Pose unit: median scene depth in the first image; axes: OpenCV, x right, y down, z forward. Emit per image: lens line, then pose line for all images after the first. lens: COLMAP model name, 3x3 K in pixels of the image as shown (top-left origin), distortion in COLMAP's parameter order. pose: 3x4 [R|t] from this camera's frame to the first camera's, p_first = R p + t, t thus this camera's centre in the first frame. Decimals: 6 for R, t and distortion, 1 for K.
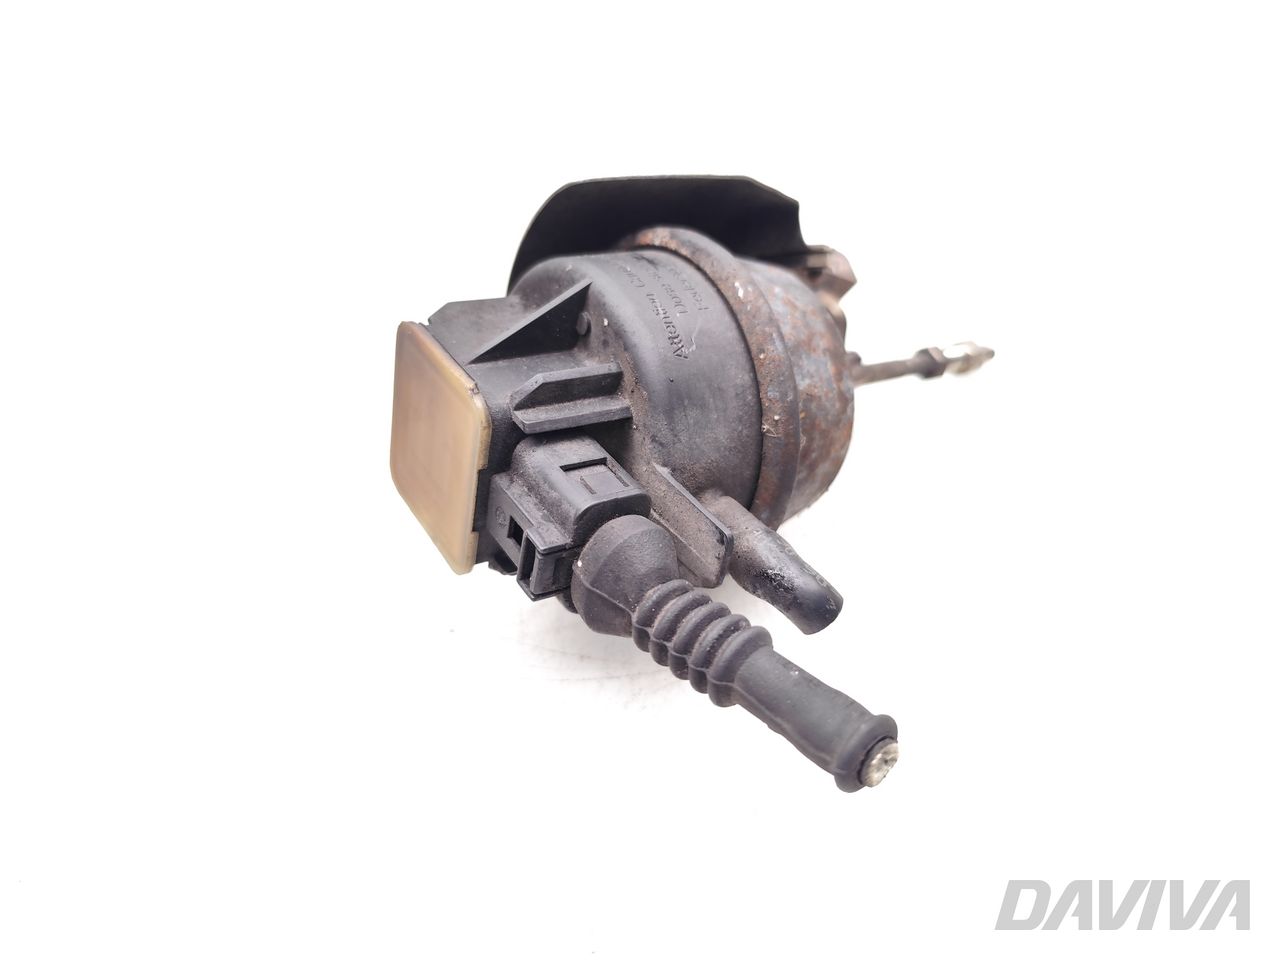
lens RADIAL K [[923.1, 0, 643.3], [0, 923.1, 480.6], [0, 0, 1]] dist [0.008674, 0.000158]
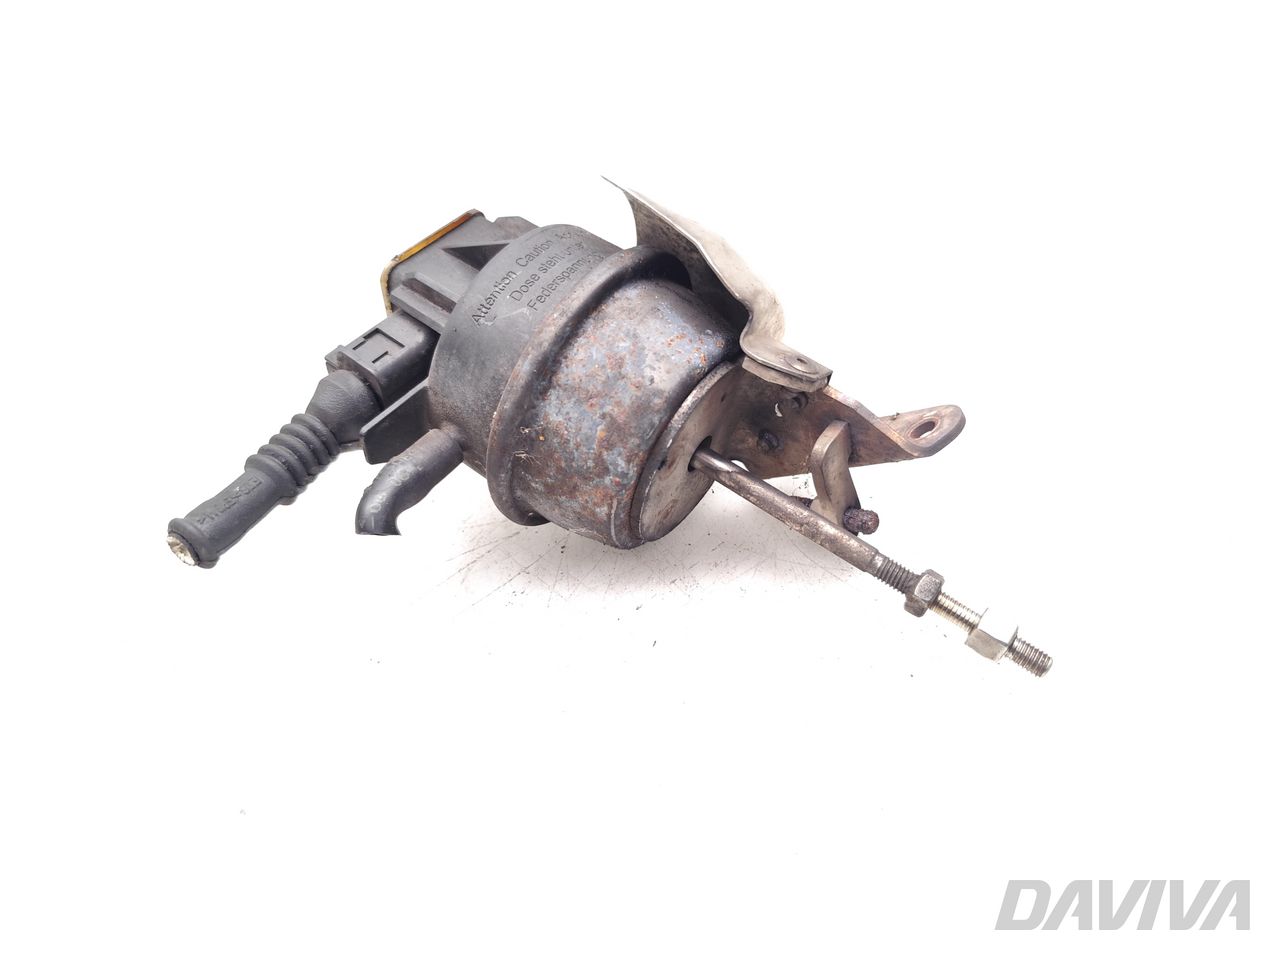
lens RADIAL K [[923.1, 0, 639.0], [0, 923.1, 483.9], [0, 0, 1]] dist [0.008674, 0.000158]
pose [[0.328011, 0.635386, -0.699066, 1.093341], [-0.542201, 0.732608, 0.411464, -0.589792], [0.773580, 0.244070, 0.584811, 0.482713]]
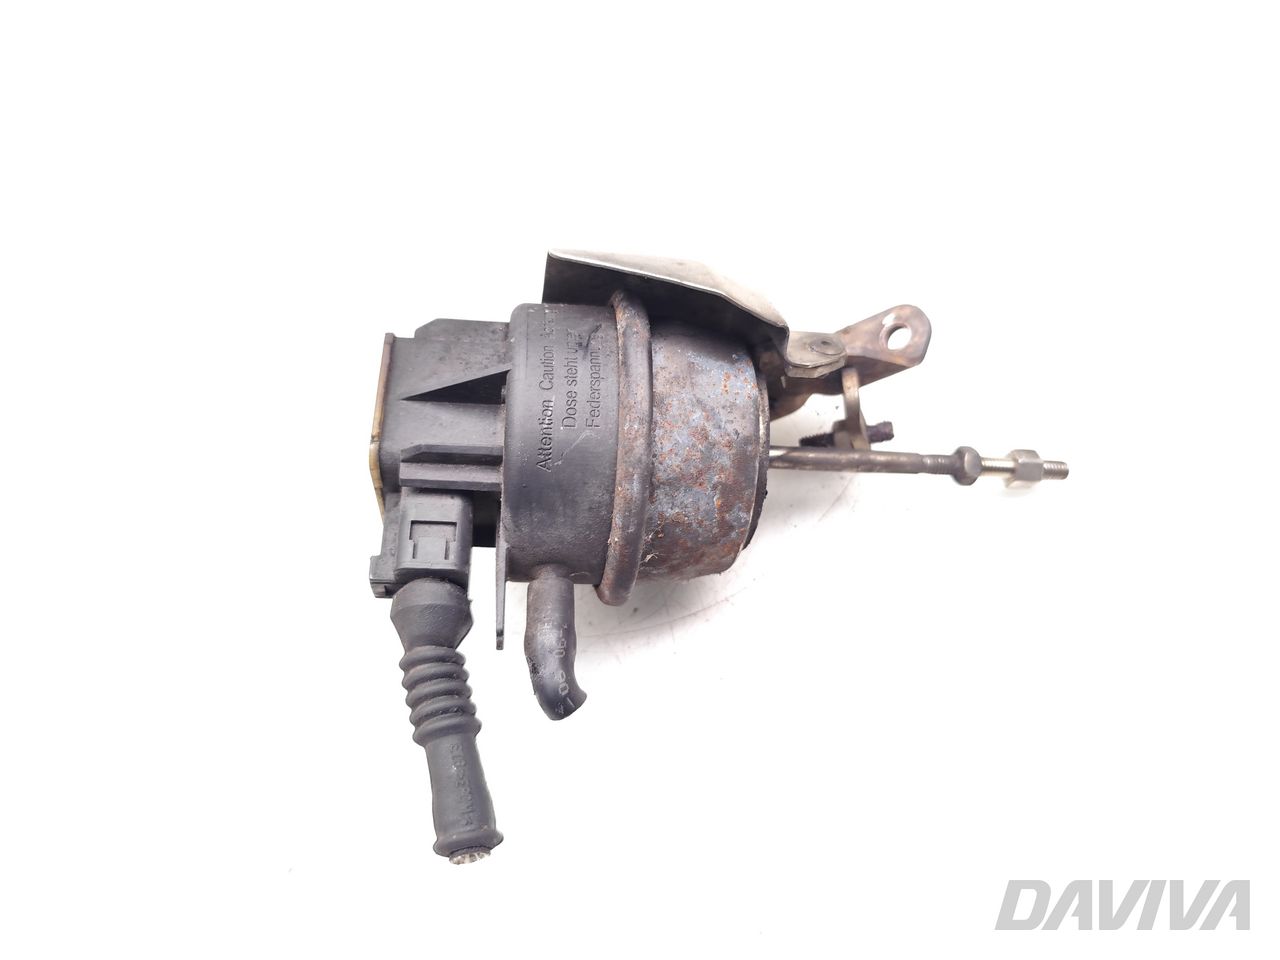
lens RADIAL K [[923.1, 0, 640.7], [0, 923.1, 473.9], [0, 0, 1]] dist [0.008674, 0.000158]
pose [[0.845863, 0.433536, -0.310745, 0.495720], [-0.290430, 0.862979, 0.413421, -0.626950], [0.447399, -0.259448, 0.855874, 0.056414]]
